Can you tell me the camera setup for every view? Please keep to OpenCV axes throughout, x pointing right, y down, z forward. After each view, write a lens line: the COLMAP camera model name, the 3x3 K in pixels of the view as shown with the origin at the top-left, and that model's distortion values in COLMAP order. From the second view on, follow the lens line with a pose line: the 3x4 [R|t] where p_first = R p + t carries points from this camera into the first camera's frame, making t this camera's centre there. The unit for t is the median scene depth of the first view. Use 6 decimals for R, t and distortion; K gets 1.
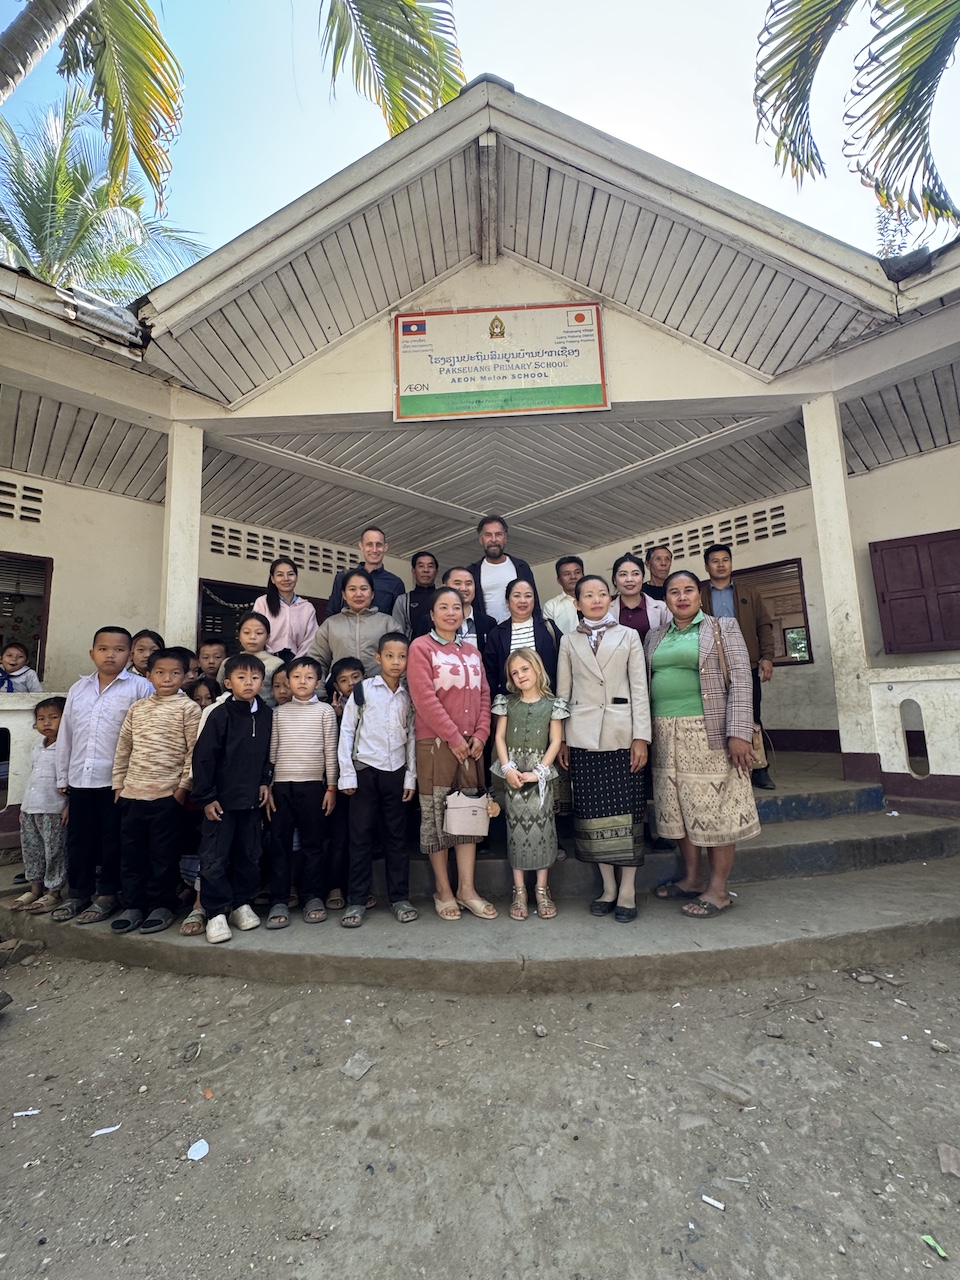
lens RADIAL K [[511.1, 0, 478.9], [0, 511.1, 637.7], [0, 0, 1]] dist [-0.002062, 0.000061]
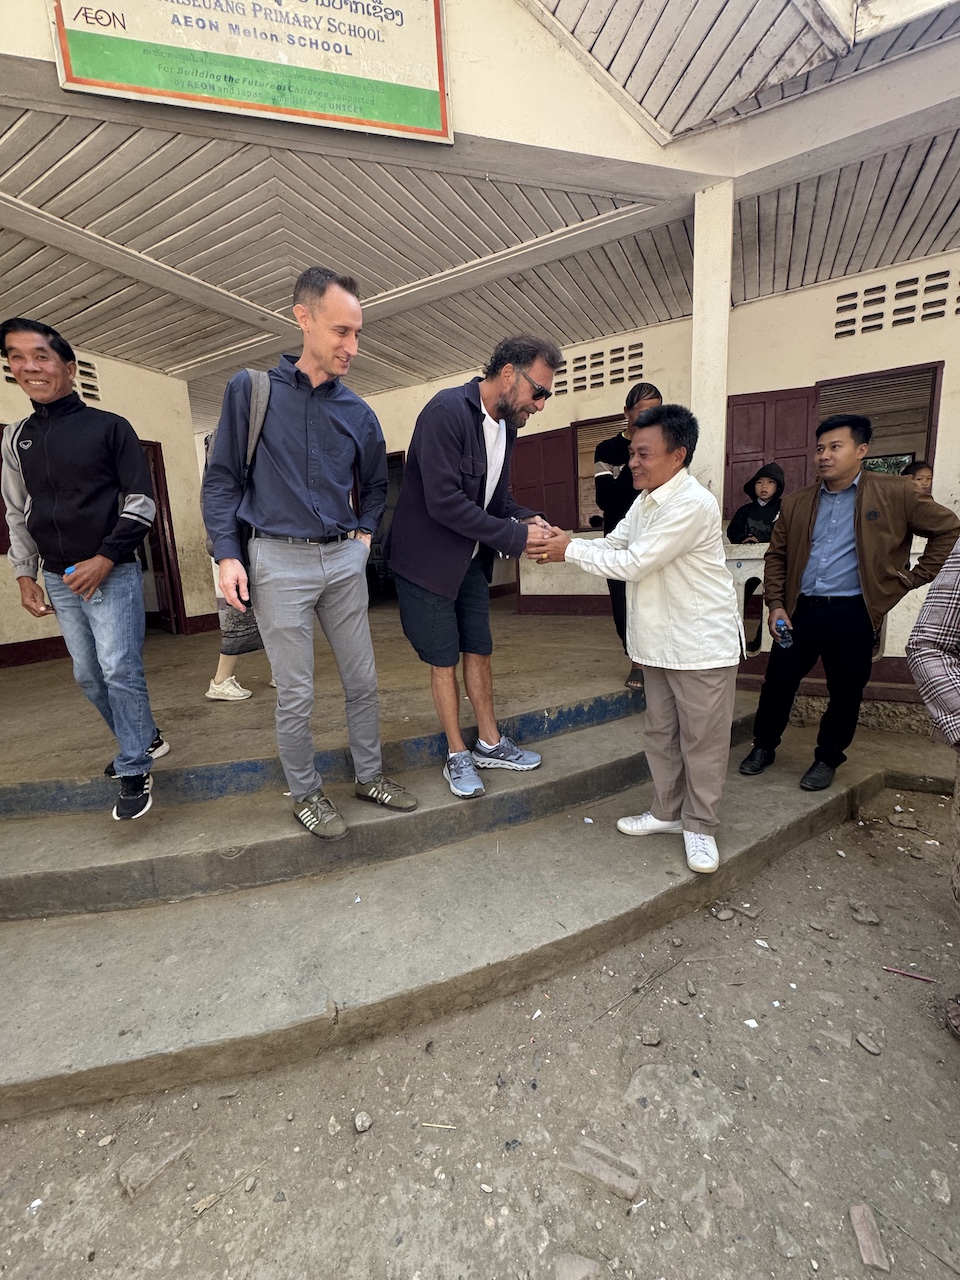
lens RADIAL K [[511.1, 0, 482.6], [0, 511.1, 636.6], [0, 0, 1]] dist [-0.002062, 0.000061]
pose [[0.950564, -0.071936, 0.302080, 0.058919], [-0.018476, 0.957972, 0.286266, -0.037299], [-0.309977, -0.277696, 0.909285, 0.252190]]
